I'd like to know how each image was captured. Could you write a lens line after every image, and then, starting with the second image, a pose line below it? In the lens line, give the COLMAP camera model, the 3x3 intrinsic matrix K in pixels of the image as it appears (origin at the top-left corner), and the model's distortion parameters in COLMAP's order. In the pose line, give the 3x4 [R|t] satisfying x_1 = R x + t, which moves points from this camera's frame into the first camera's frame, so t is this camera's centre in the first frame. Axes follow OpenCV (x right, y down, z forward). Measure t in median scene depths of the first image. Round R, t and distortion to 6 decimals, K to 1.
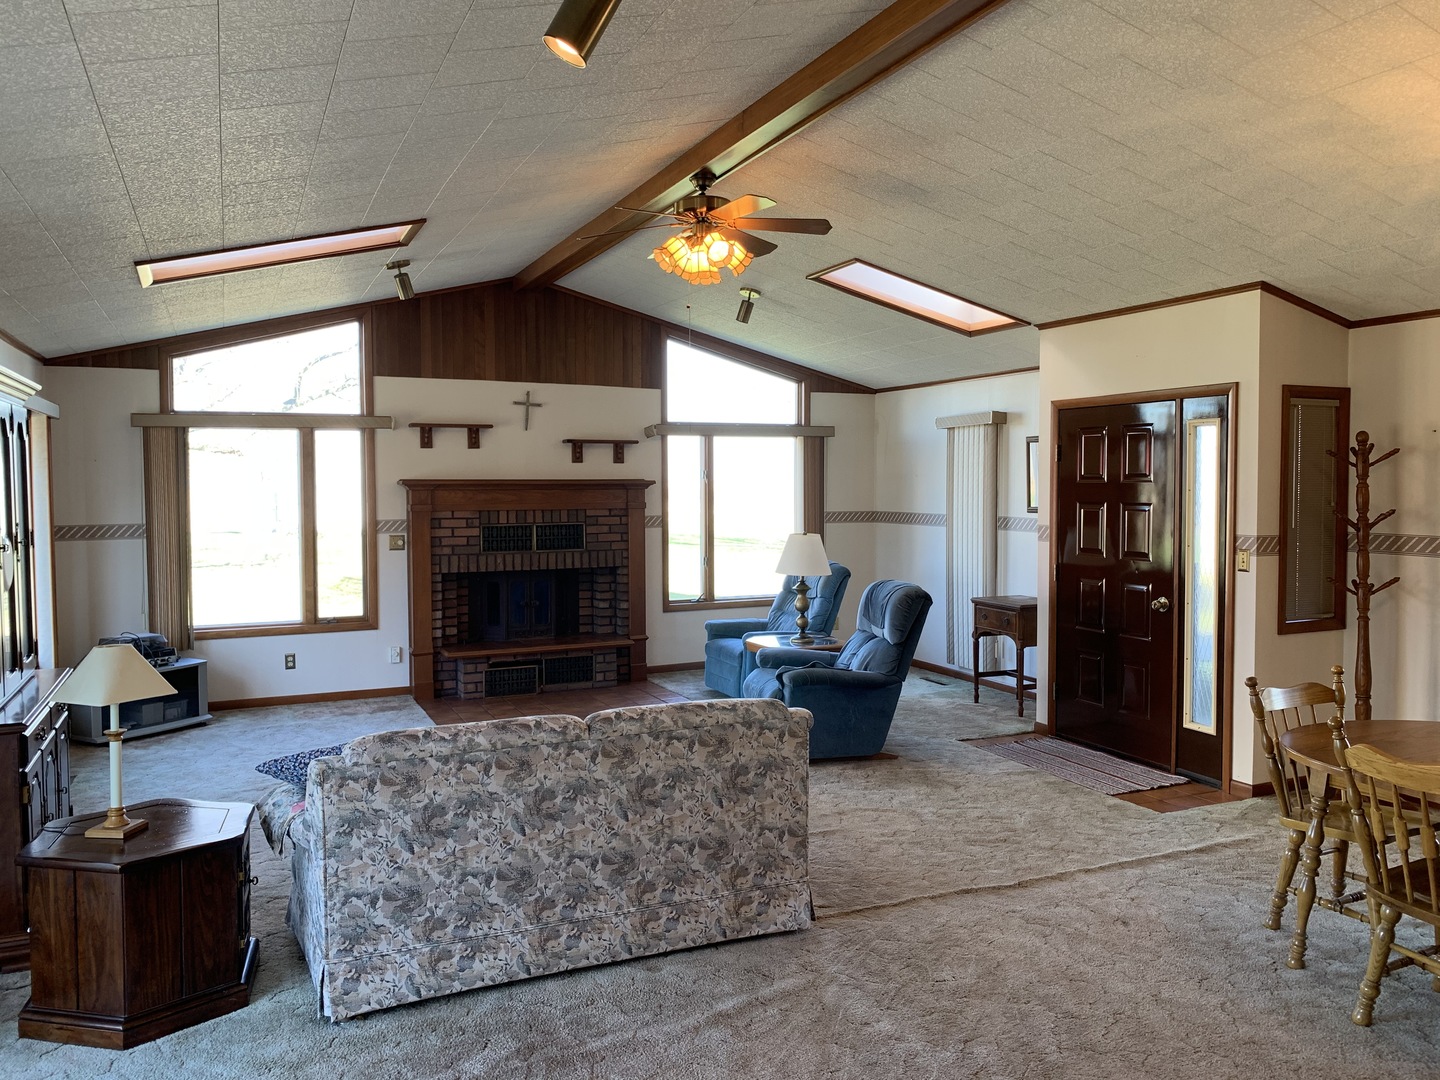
lens RADIAL K [[1117.0, 0, 725.4], [0, 1117.0, 536.0], [0, 0, 1]] dist [0.012977, -0.025557]
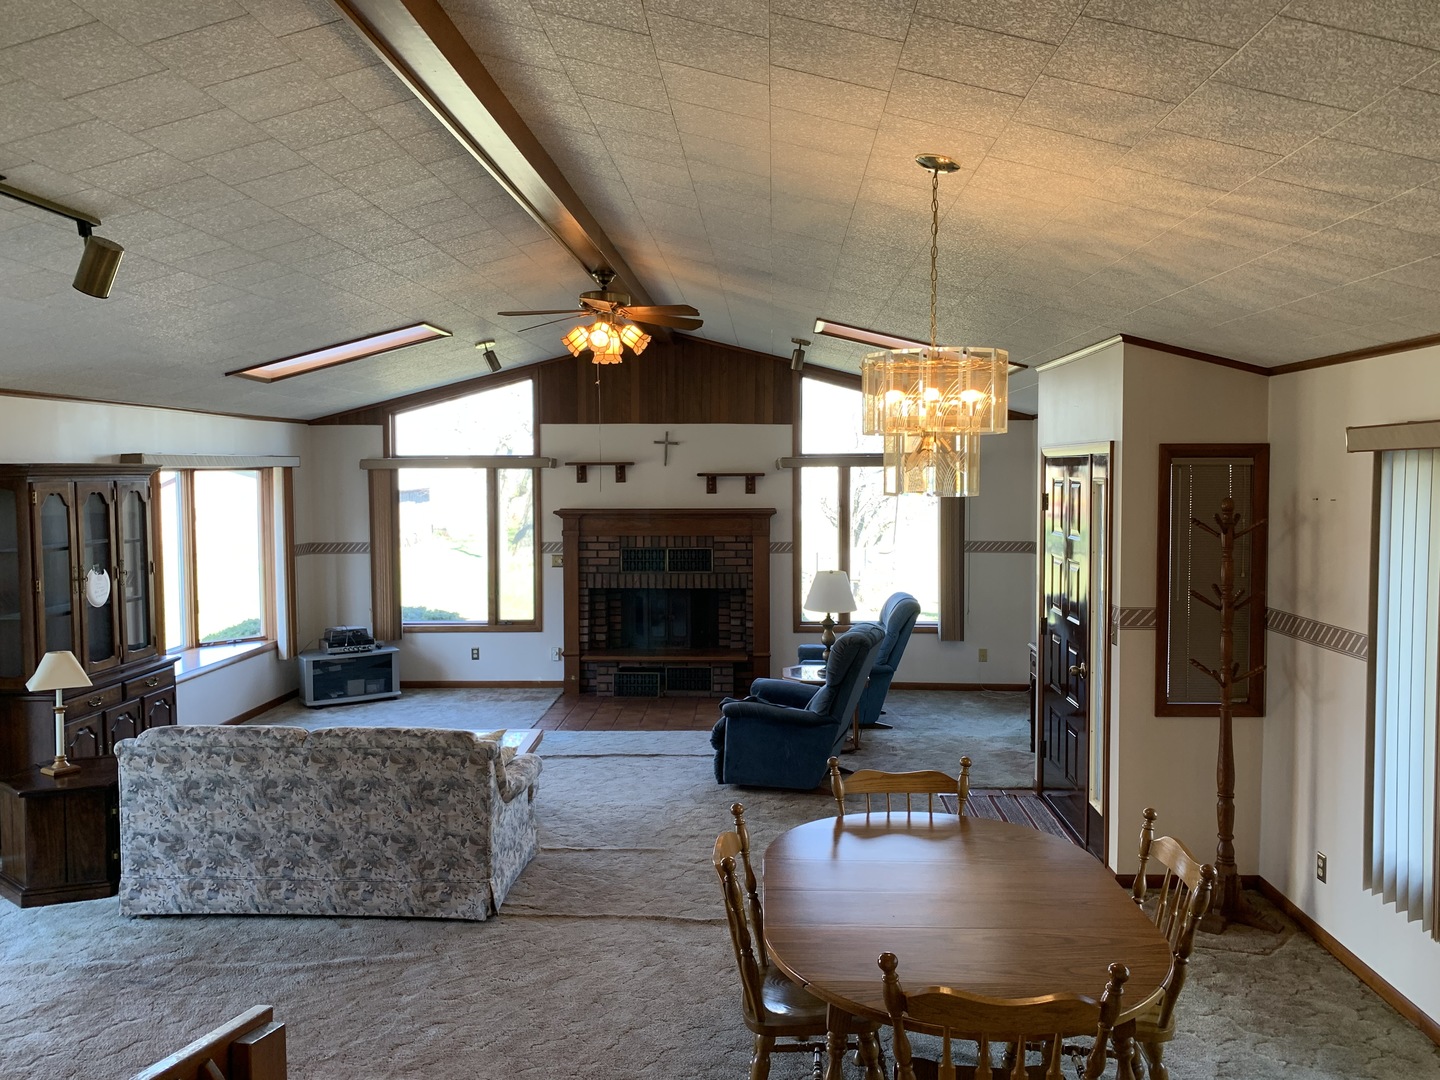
lens RADIAL K [[1117.0, 0, 723.3], [0, 1117.0, 533.6], [0, 0, 1]] dist [0.012977, -0.025557]
pose [[0.887406, 0.027200, -0.460186, 0.476444], [-0.021438, 0.999613, 0.017745, -0.055747], [0.460490, -0.005882, 0.887645, 0.019352]]
